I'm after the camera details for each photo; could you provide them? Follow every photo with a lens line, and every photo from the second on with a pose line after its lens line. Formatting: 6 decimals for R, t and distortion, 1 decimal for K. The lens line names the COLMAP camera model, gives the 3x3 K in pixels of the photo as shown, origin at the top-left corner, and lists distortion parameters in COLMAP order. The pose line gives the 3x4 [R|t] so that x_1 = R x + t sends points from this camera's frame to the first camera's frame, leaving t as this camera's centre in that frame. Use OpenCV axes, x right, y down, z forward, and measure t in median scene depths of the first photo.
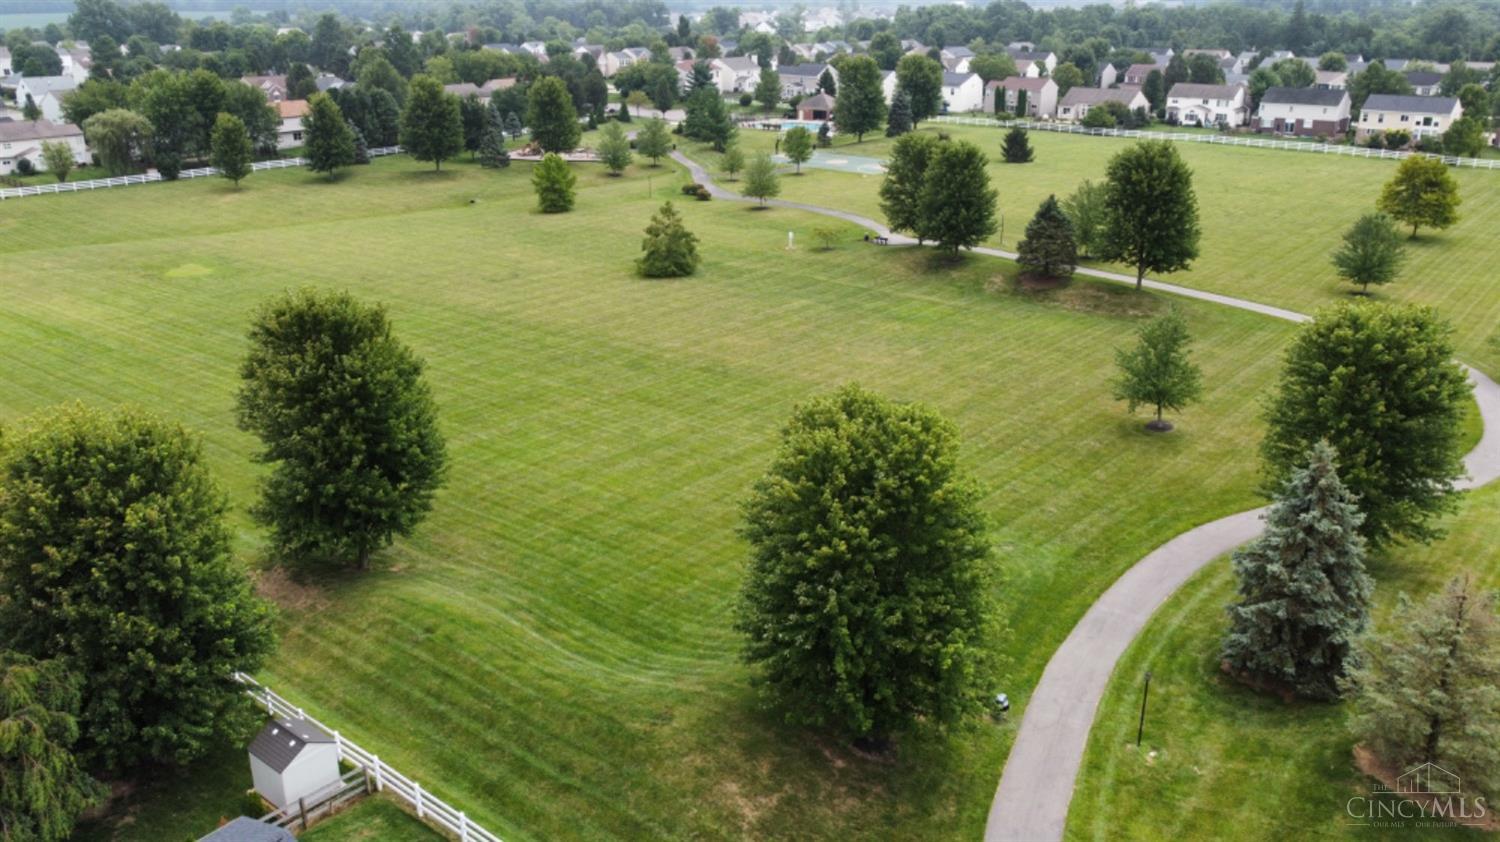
lens RADIAL K [[1120.1, 0, 750.0], [0, 1120.1, 421.0], [0, 0, 1]] dist [0.000705, -0.002216]
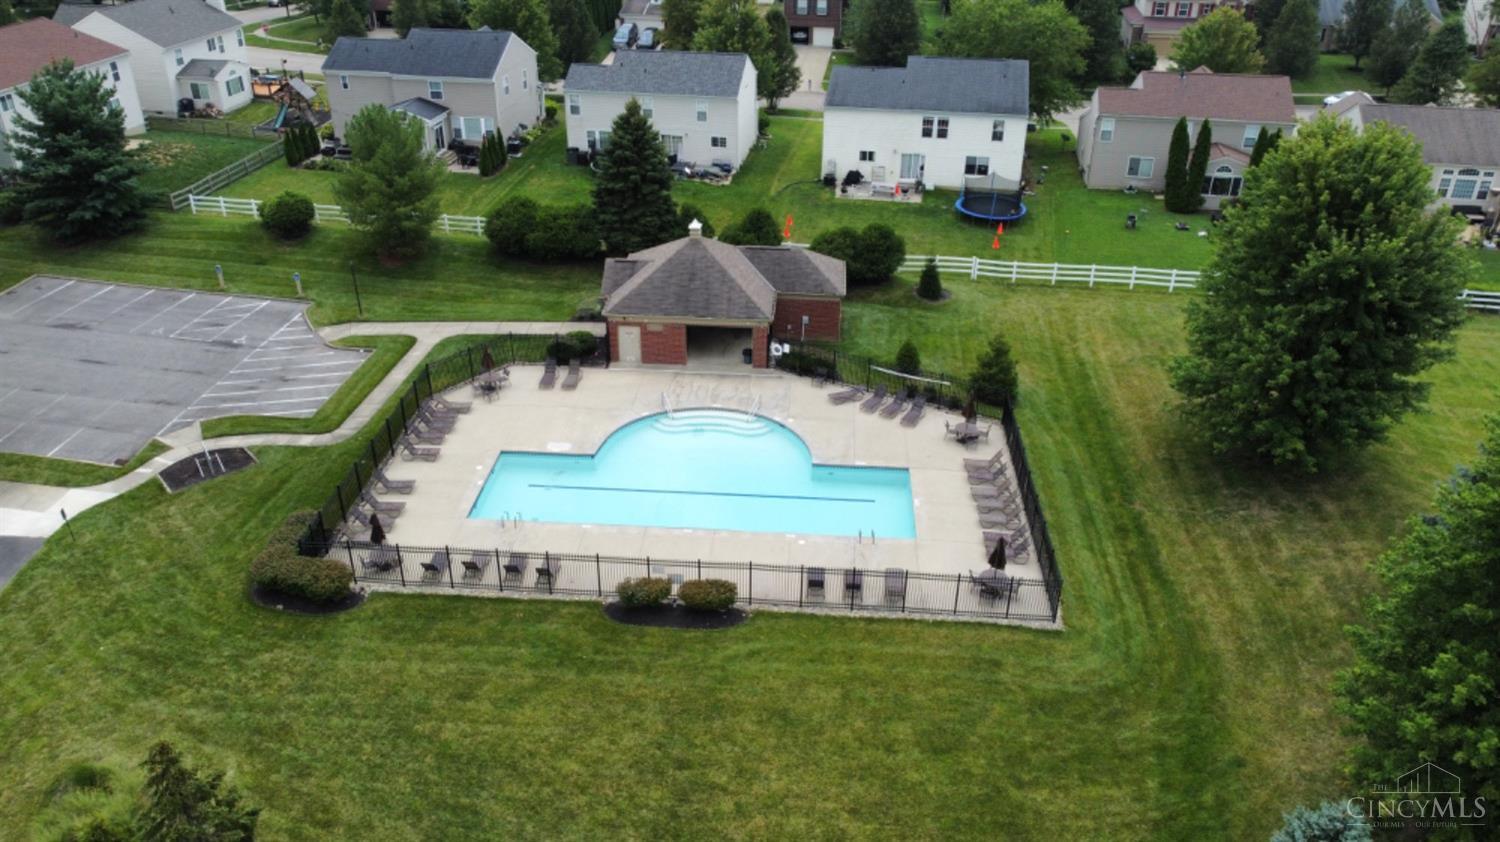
lens RADIAL K [[1120.1, 0, 750.0], [0, 1120.1, 421.0], [0, 0, 1]] dist [0.000705, -0.002216]
pose [[0.874508, -0.226049, 0.429114, -0.029629], [0.162438, 0.970158, 0.180021, -0.239647], [-0.457001, -0.087725, 0.885129, 0.630540]]
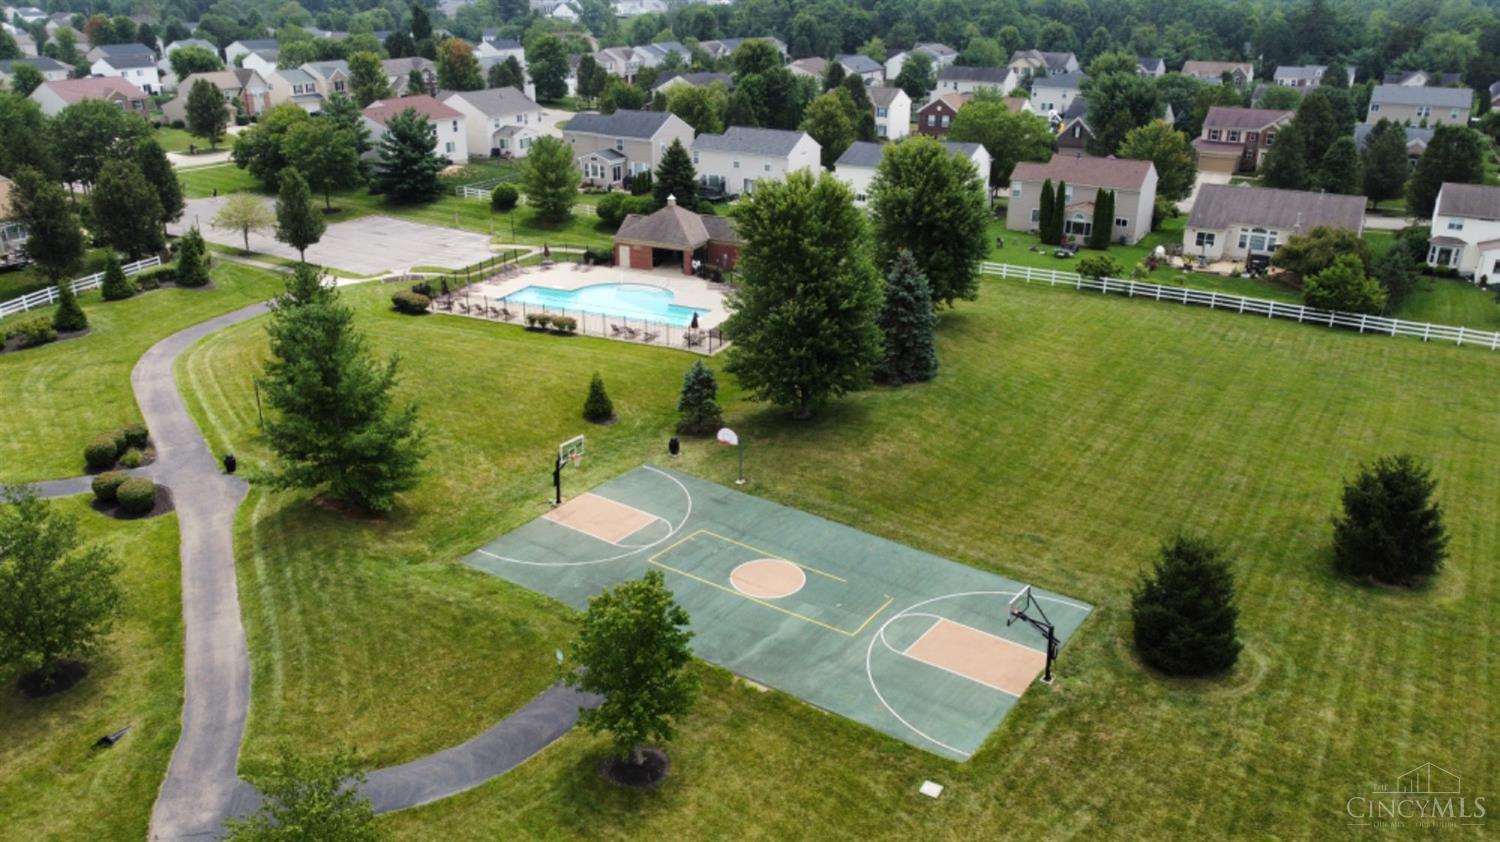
lens RADIAL K [[1120.1, 0, 750.0], [0, 1120.1, 421.0], [0, 0, 1]] dist [0.000705, -0.002216]
pose [[0.987378, -0.047038, 0.151232, 0.020326], [0.043938, 0.998751, 0.023781, -0.176723], [-0.152162, -0.016836, 0.988212, 0.457164]]
